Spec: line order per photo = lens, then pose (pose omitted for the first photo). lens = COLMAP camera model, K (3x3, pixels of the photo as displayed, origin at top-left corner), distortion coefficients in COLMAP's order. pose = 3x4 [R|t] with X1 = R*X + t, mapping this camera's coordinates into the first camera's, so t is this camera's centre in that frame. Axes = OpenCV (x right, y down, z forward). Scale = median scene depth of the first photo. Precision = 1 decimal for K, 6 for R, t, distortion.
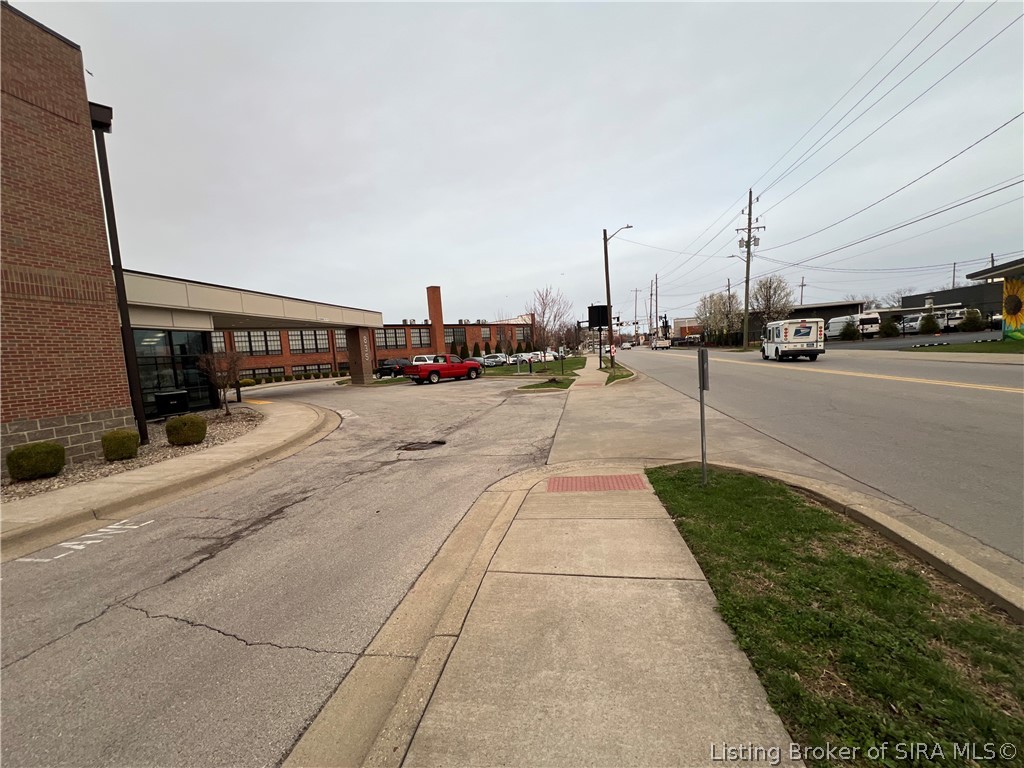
lens RADIAL K [[407.1, 0, 510.5], [0, 407.1, 385.5], [0, 0, 1]] dist [-0.003700, -0.000611]
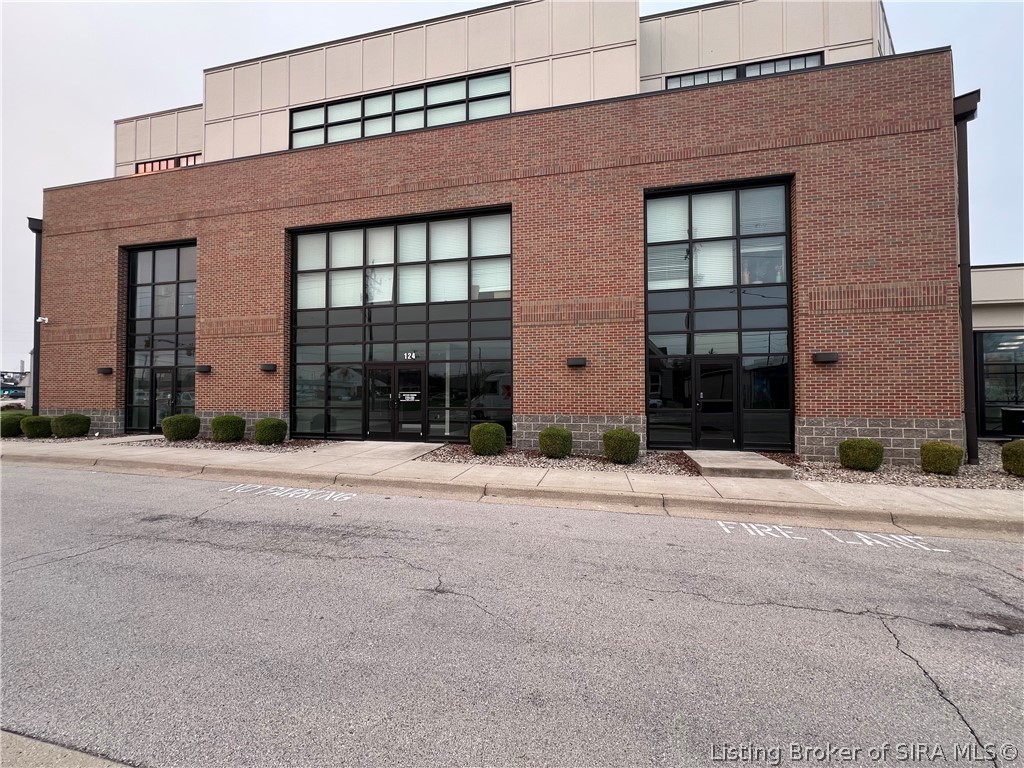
lens RADIAL K [[407.1, 0, 510.5], [0, 407.1, 385.5], [0, 0, 1]] dist [-0.003700, -0.000611]
pose [[-0.052077, 0.060468, -0.996811, 0.012414], [-0.075347, 0.995082, 0.064299, -0.005344], [0.995797, 0.078455, -0.047265, 0.055517]]
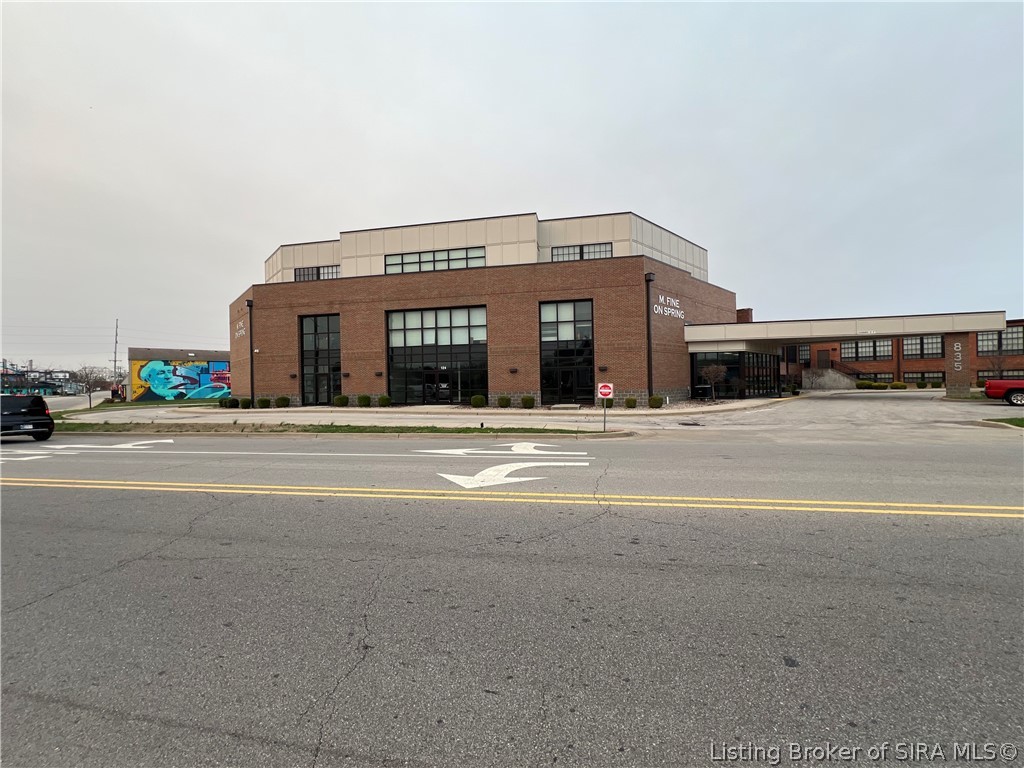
lens RADIAL K [[407.1, 0, 510.5], [0, 407.1, 385.5], [0, 0, 1]] dist [-0.003700, -0.000611]
pose [[-0.021439, 0.082201, -0.996385, 2.064141], [-0.061772, 0.994601, 0.083383, -0.171818], [0.997860, 0.063336, -0.016245, 0.247513]]
